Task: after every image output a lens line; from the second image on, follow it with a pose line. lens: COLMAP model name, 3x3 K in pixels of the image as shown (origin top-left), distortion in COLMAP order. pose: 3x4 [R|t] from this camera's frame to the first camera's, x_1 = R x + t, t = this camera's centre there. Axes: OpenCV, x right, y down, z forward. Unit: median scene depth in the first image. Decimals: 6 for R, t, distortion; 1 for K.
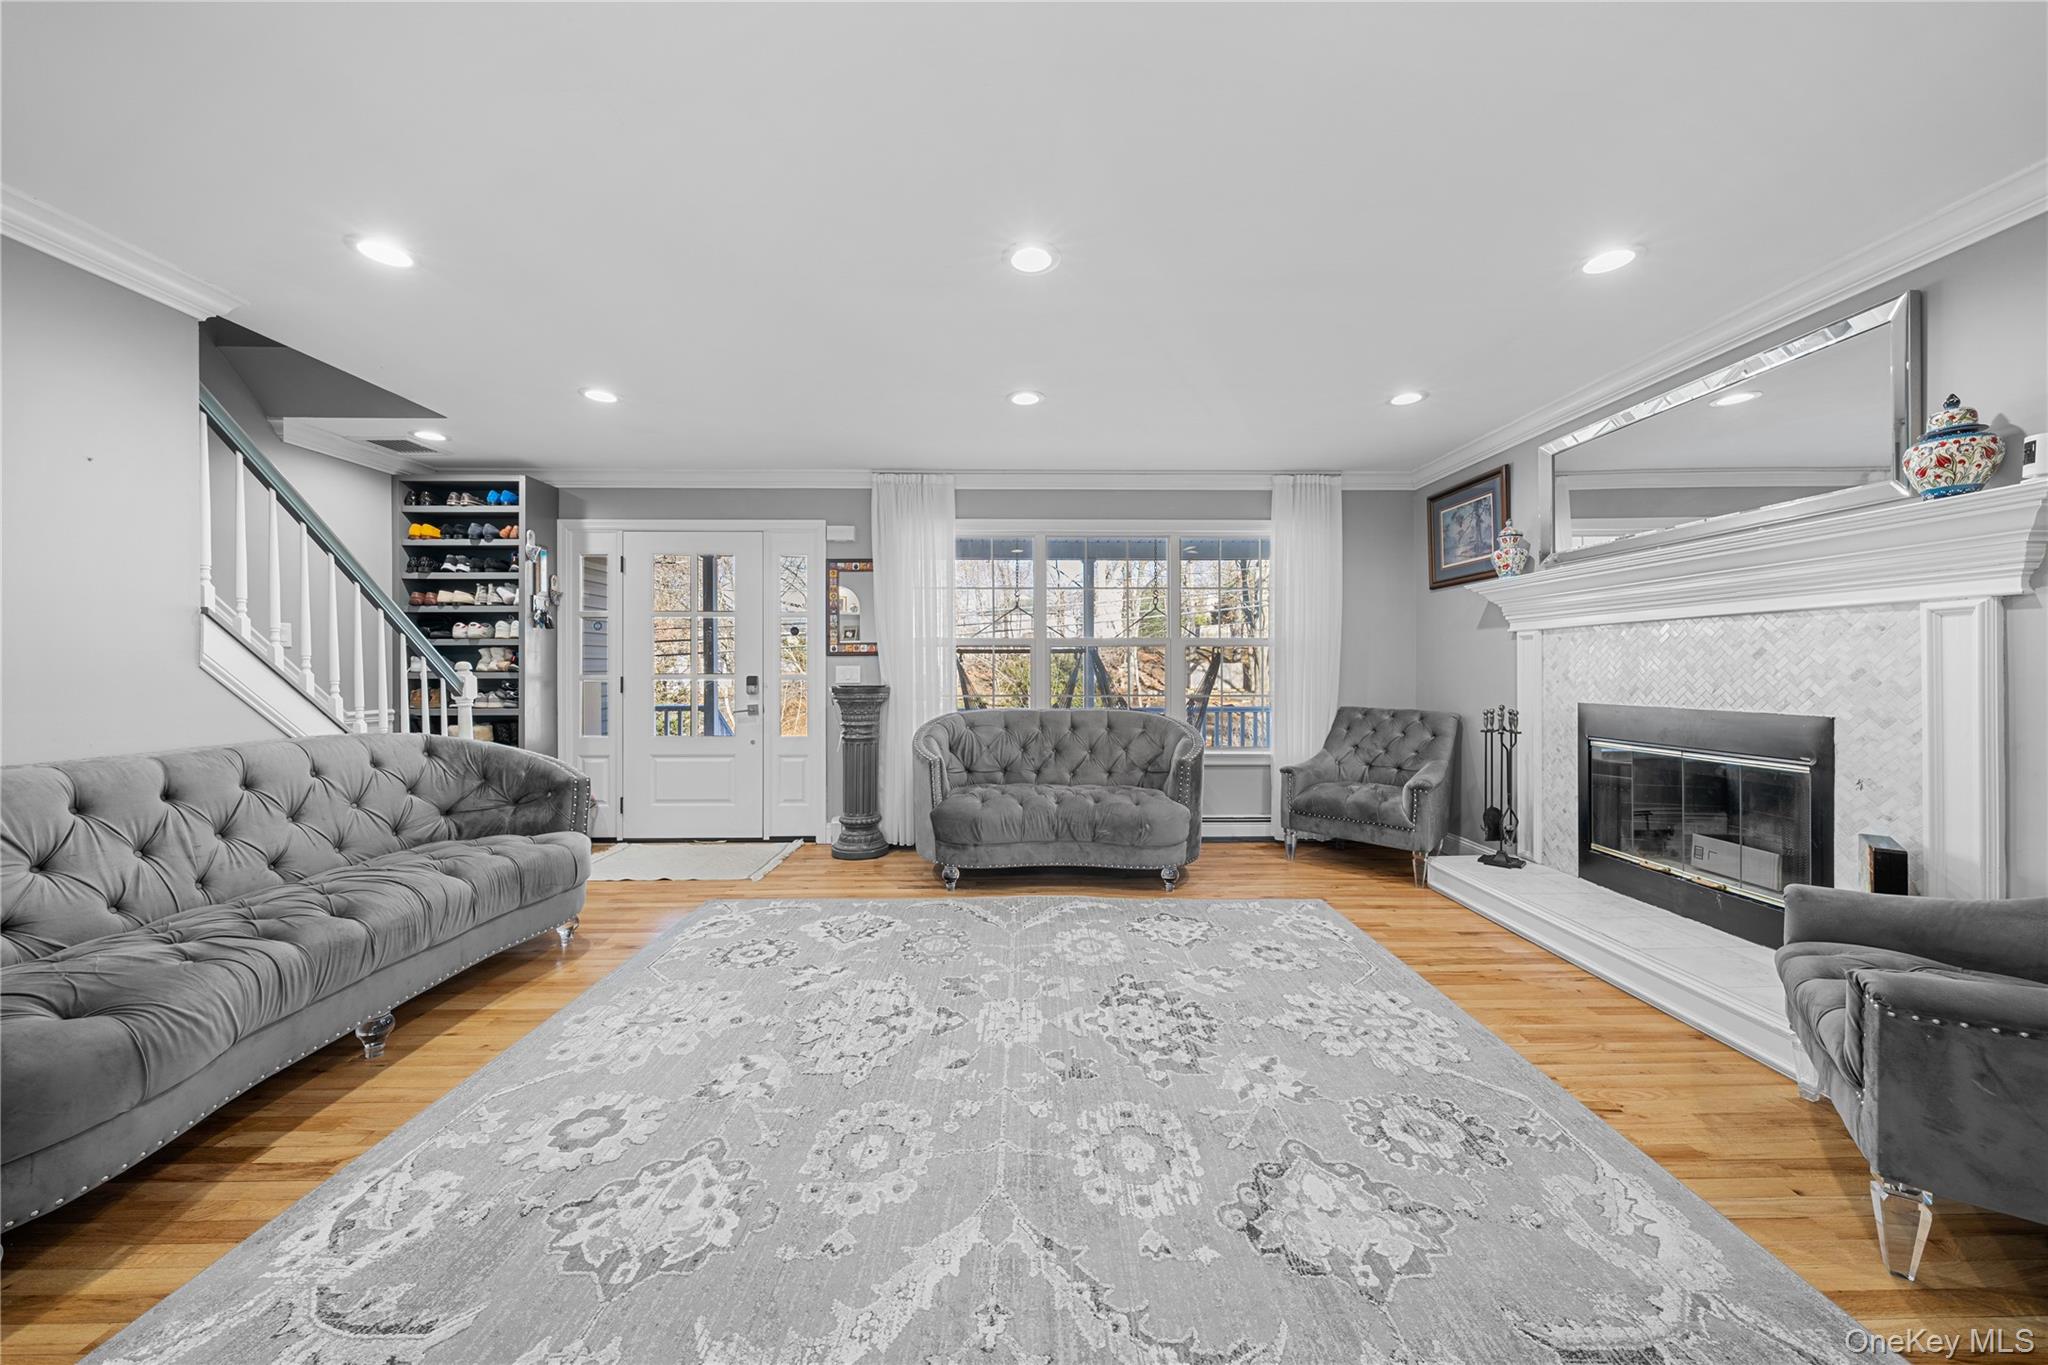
lens RADIAL K [[708.5, 0, 1030.8], [0, 708.5, 666.6], [0, 0, 1]] dist [-0.000580, -0.000077]
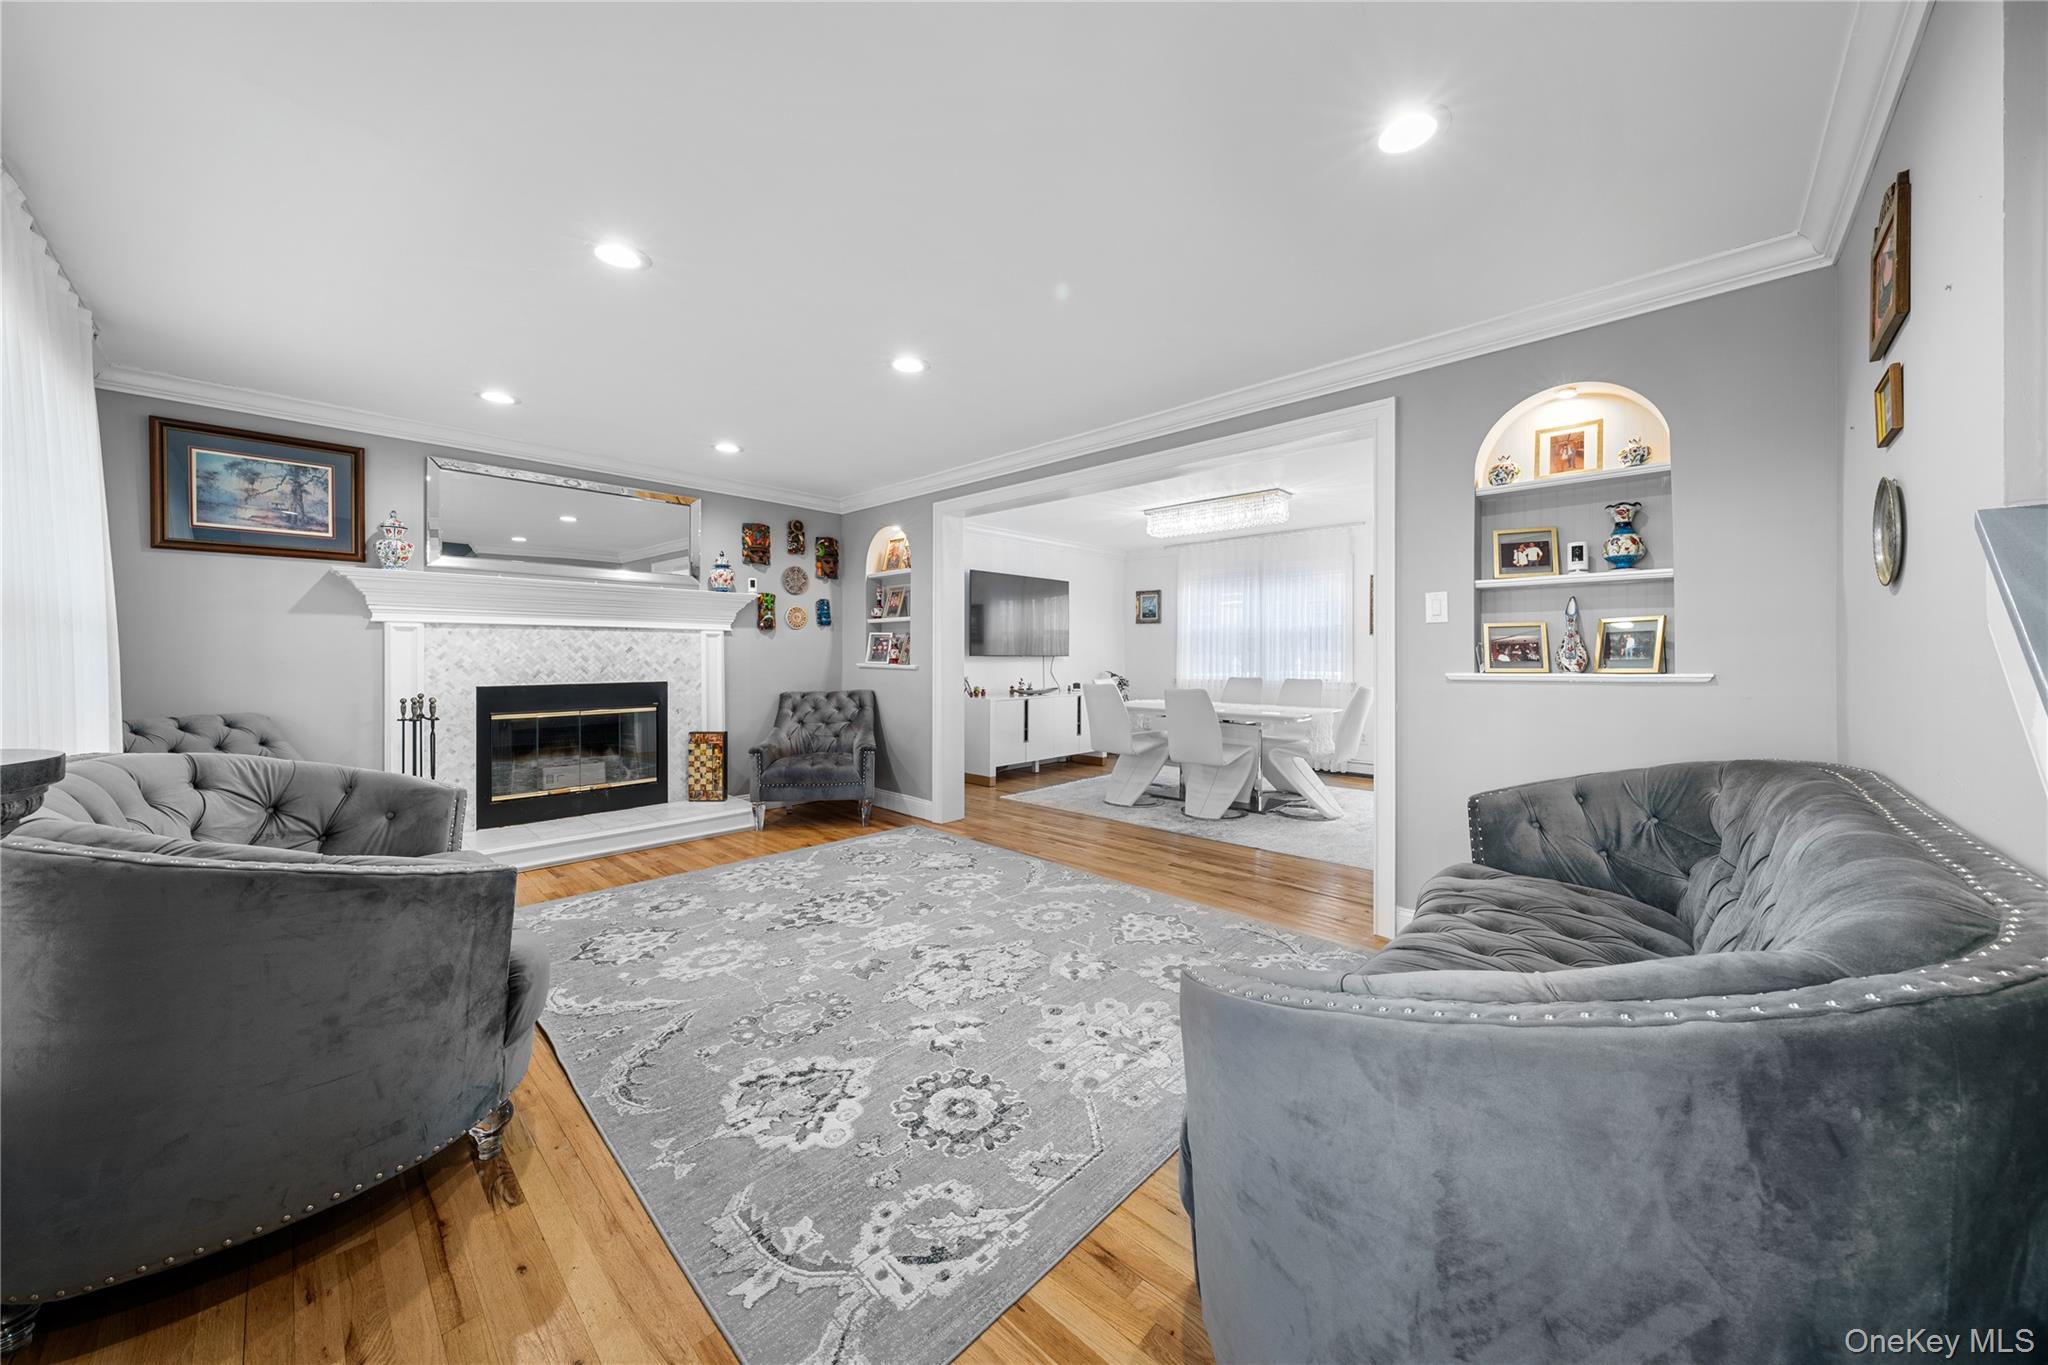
lens RADIAL K [[708.5, 0, 1030.8], [0, 708.5, 666.6], [0, 0, 1]] dist [-0.000580, -0.000077]
pose [[-0.720444, -0.008035, 0.693466, -0.935216], [-0.000412, 0.999938, 0.011159, 0.003400], [-0.693513, 0.007754, -0.720403, 1.510770]]
